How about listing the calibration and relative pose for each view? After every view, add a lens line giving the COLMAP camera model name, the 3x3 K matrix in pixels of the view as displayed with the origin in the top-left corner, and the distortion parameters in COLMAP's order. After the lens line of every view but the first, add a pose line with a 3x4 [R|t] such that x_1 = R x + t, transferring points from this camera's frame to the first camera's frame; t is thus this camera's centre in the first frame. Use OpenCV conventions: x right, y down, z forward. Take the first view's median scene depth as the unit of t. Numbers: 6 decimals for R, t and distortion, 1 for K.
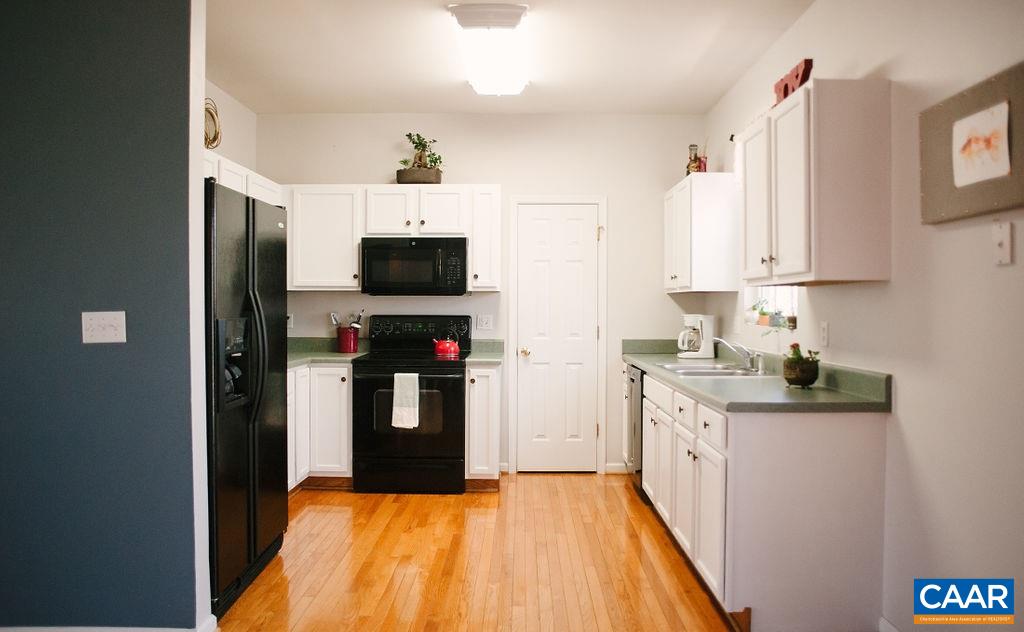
lens RADIAL K [[755.8, 0, 512.0], [0, 755.8, 316.0], [0, 0, 1]] dist [-0.006967, -0.000118]
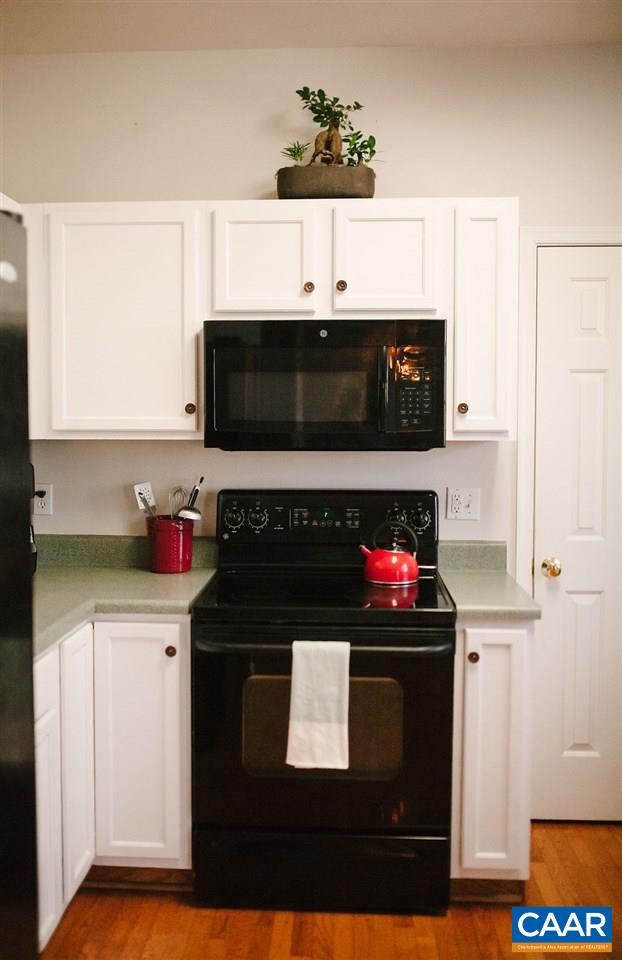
lens RADIAL K [[994.1, 0, 311.0], [0, 994.1, 480.0], [0, 0, 1]] dist [0.005119, 0.007328]
pose [[0.999561, -0.000287, -0.029640, -0.118003], [0.001681, 0.998893, 0.047009, -0.037482], [0.029594, -0.047038, 0.998455, 0.411880]]
